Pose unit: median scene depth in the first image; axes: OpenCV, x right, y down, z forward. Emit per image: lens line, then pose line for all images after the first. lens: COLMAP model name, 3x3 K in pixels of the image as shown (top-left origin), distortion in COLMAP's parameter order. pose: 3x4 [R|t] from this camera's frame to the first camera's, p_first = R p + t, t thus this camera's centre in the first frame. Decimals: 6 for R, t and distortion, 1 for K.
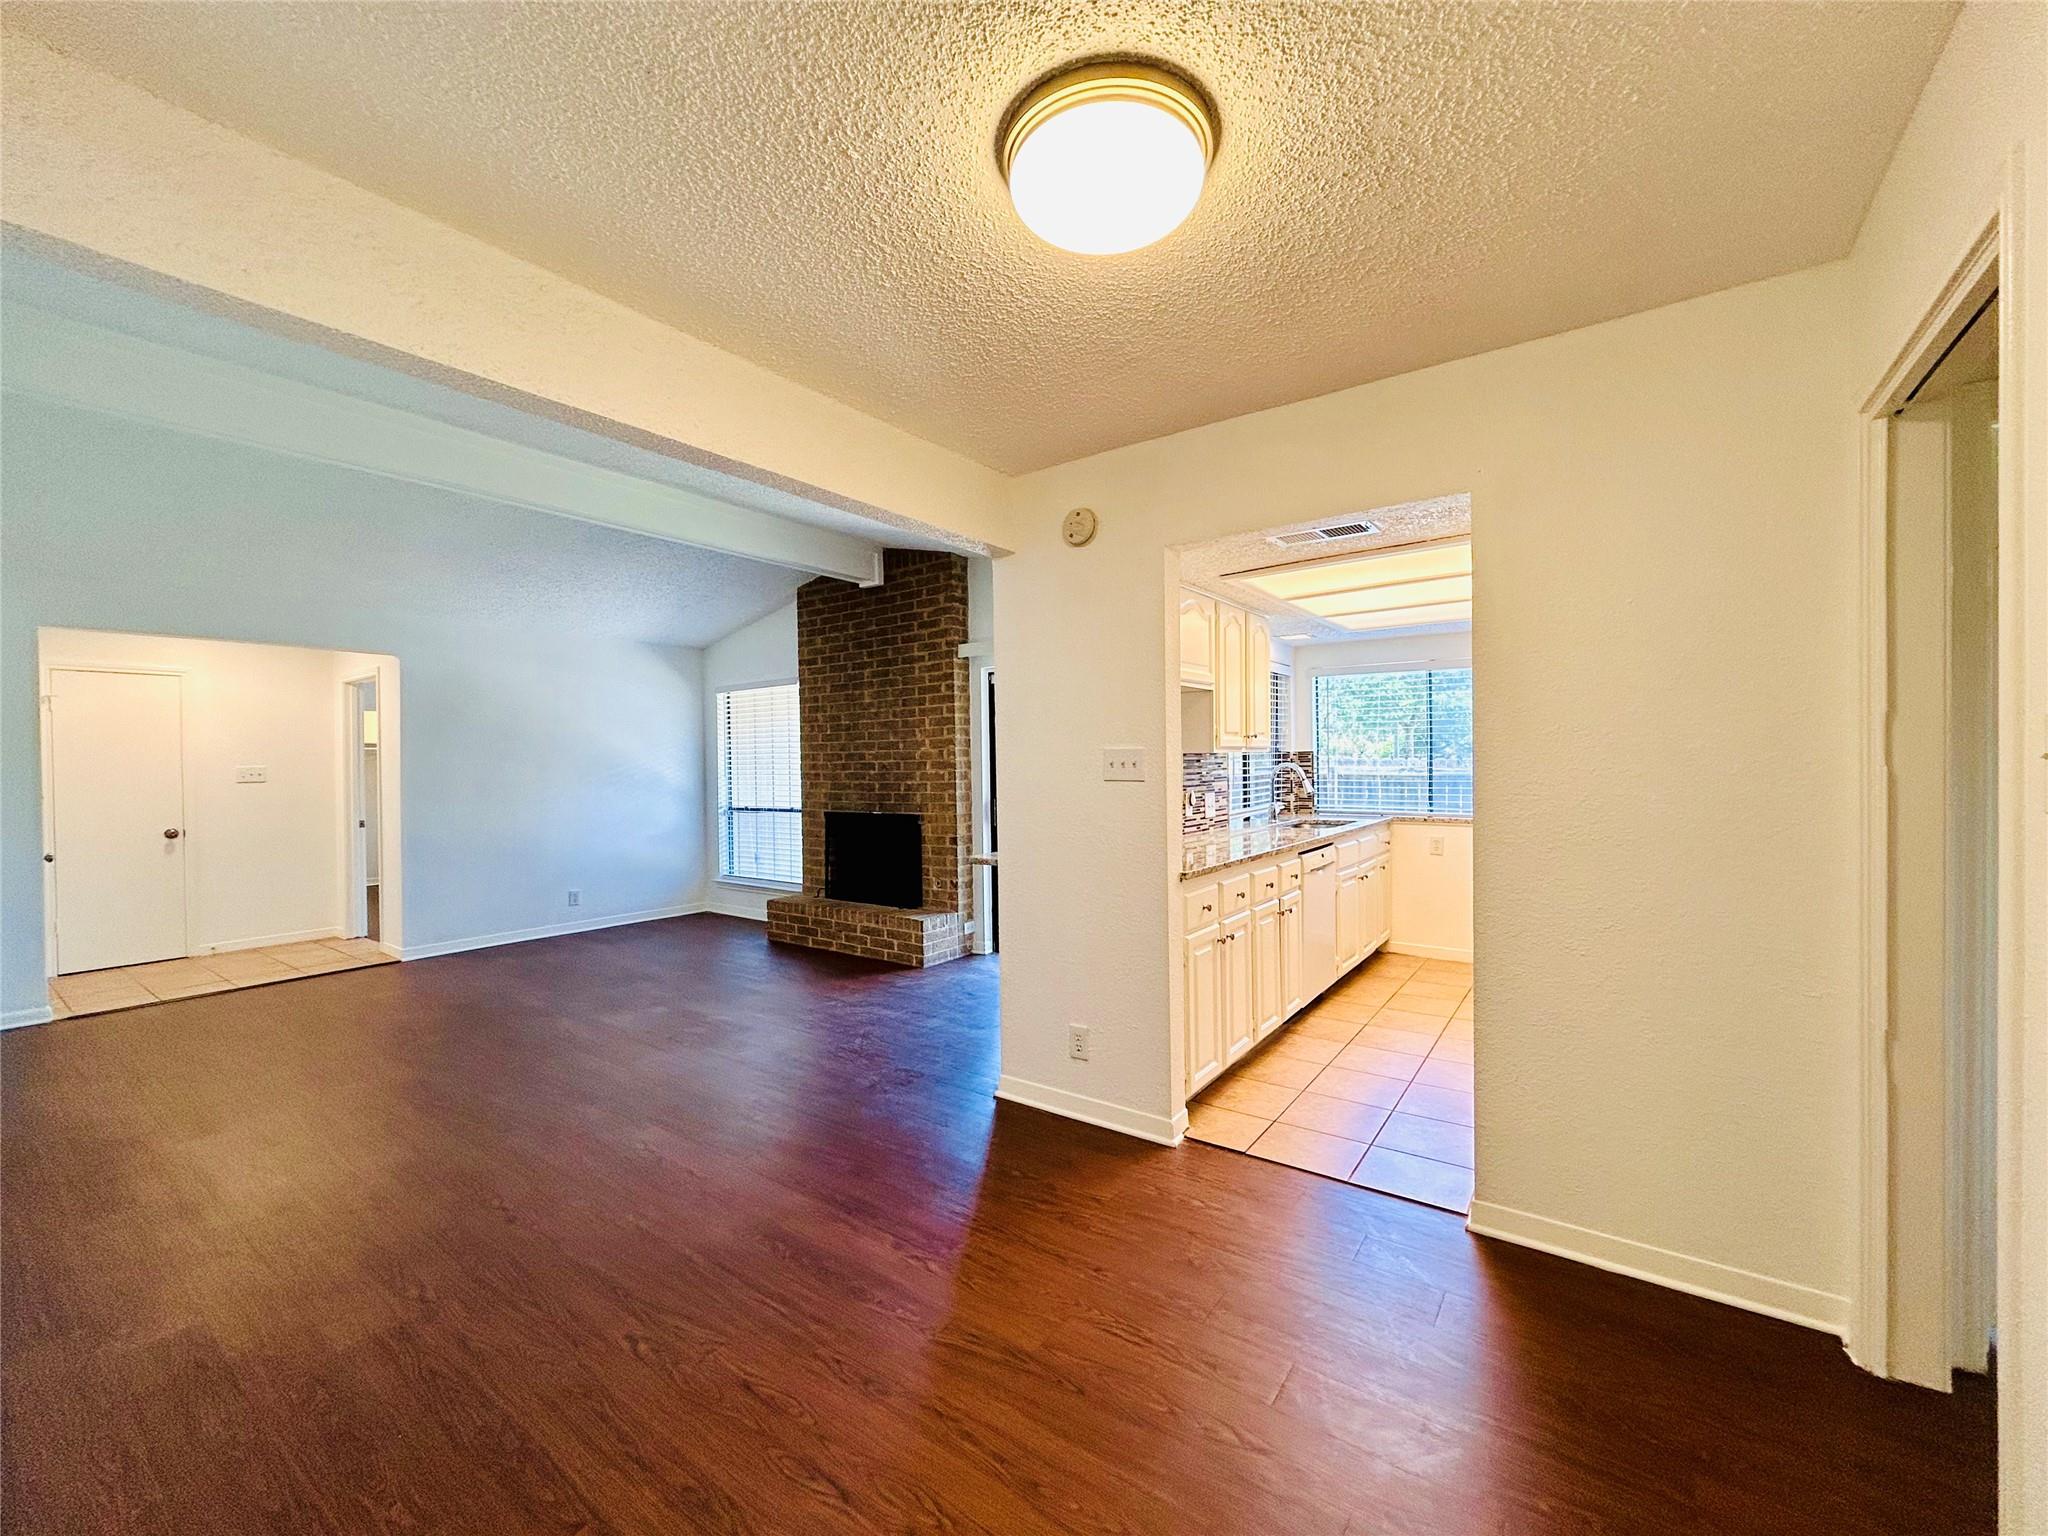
lens RADIAL K [[821.0, 0, 1027.4], [0, 821.0, 767.1], [0, 0, 1]] dist [-0.002328, 0.000776]
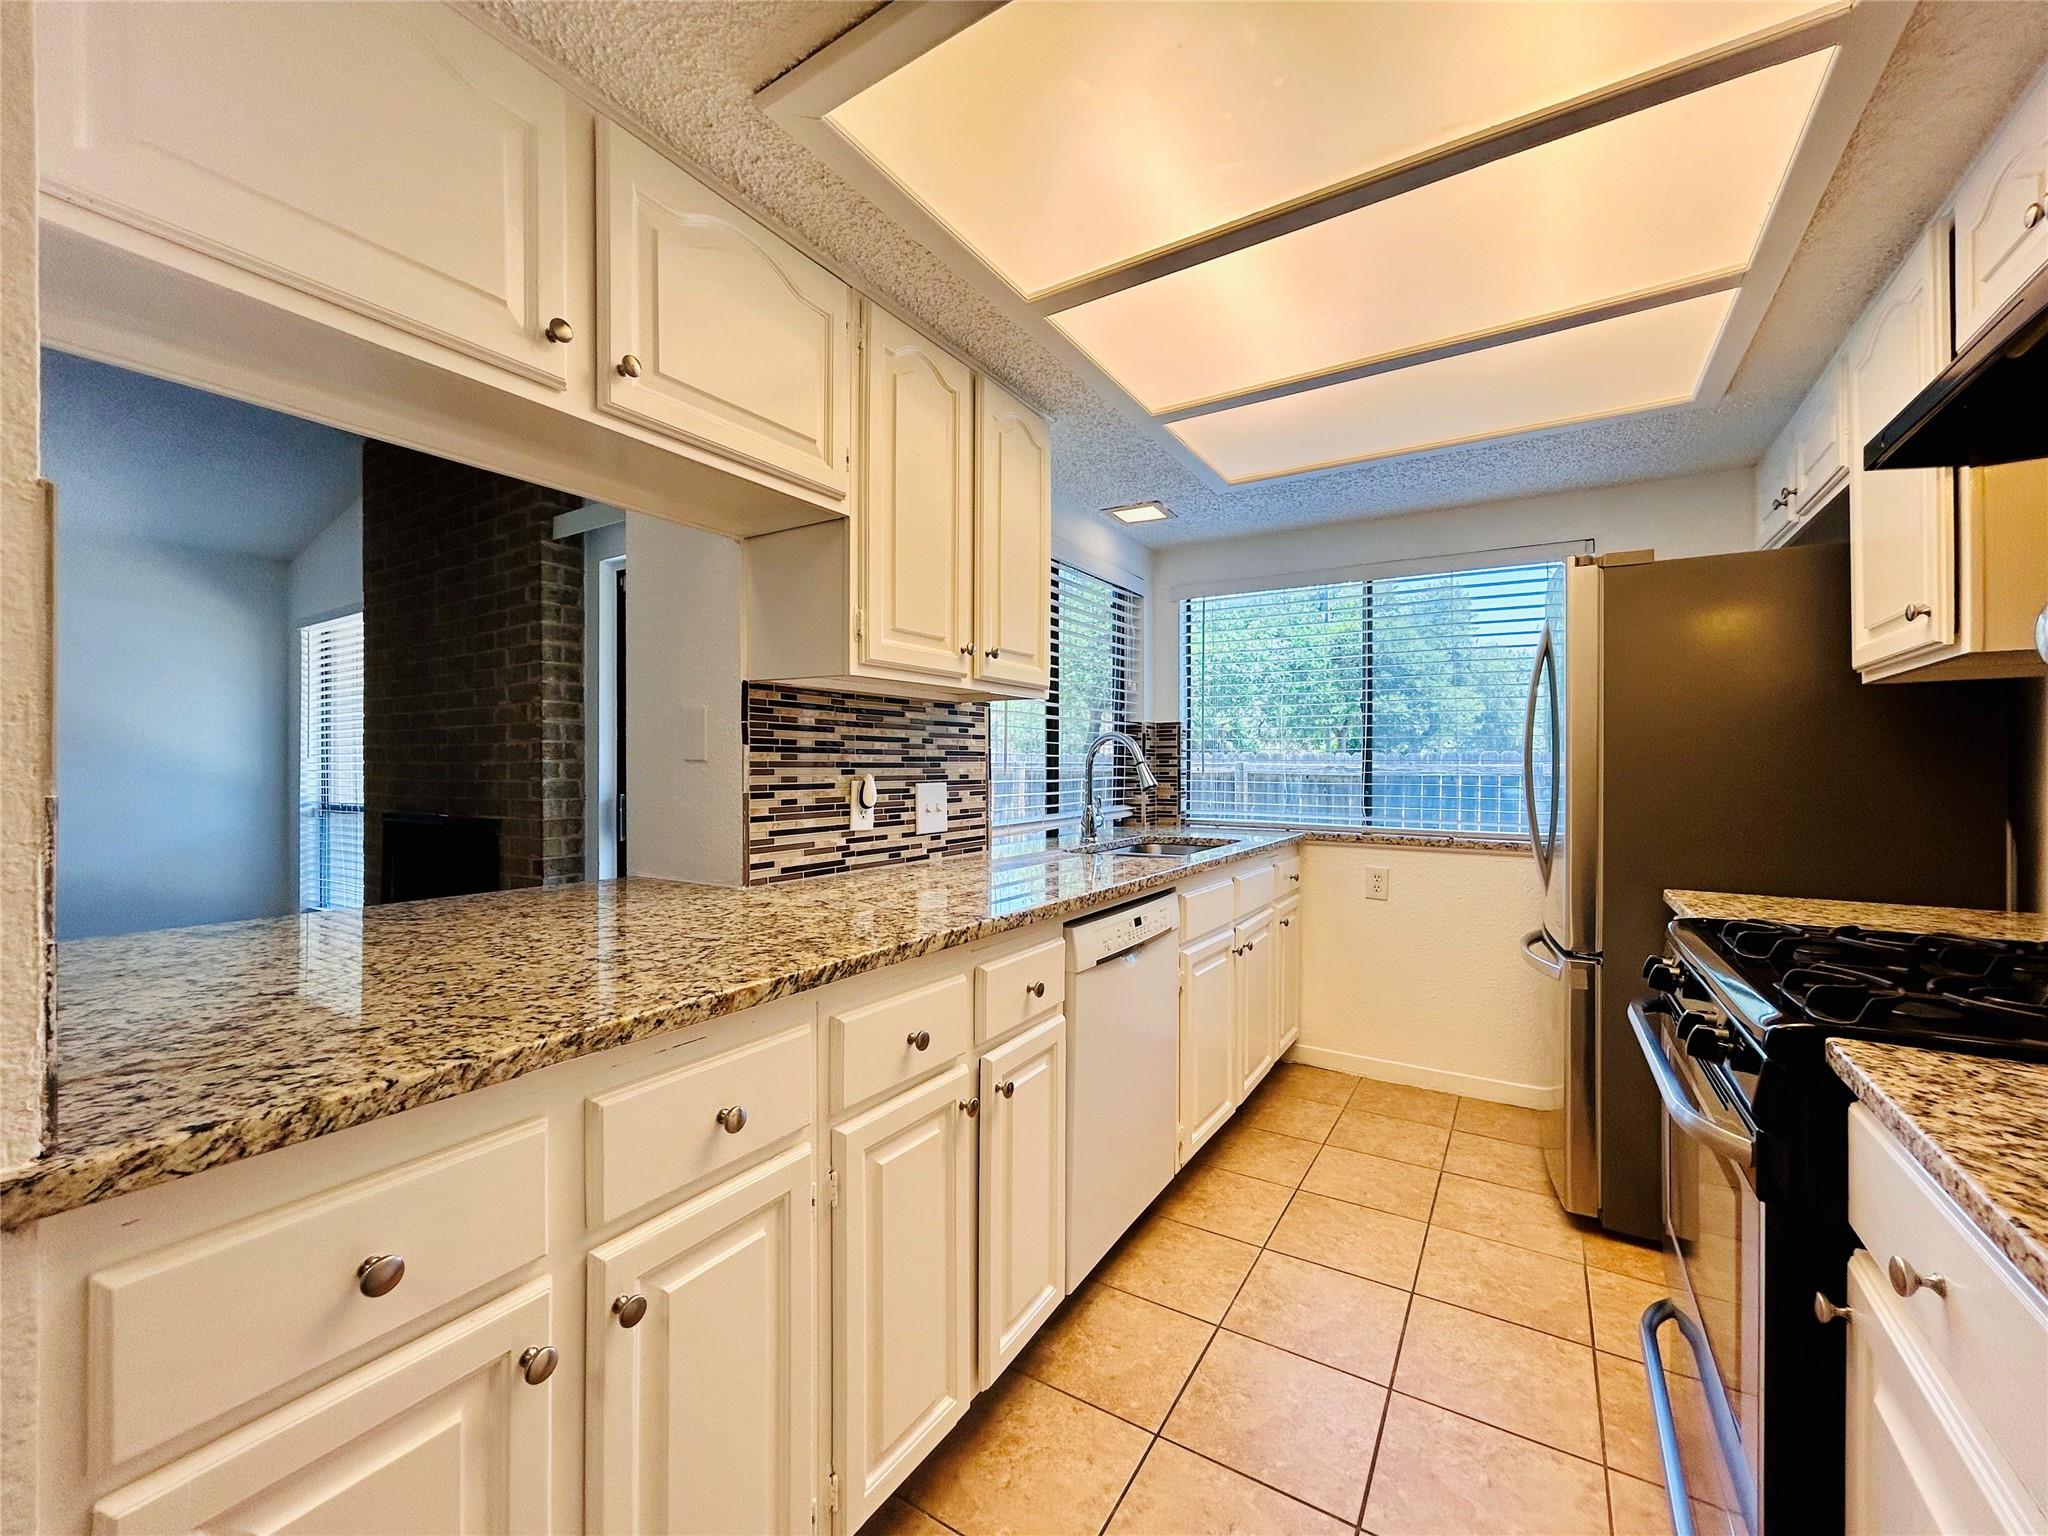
lens RADIAL K [[821.0, 0, 1027.4], [0, 821.0, 767.1], [0, 0, 1]] dist [-0.002328, 0.000776]
pose [[0.997469, 0.015296, 0.069432, 0.195835], [-0.014828, 0.999864, -0.007249, 0.019982], [-0.069533, 0.006201, 0.997560, 0.407499]]
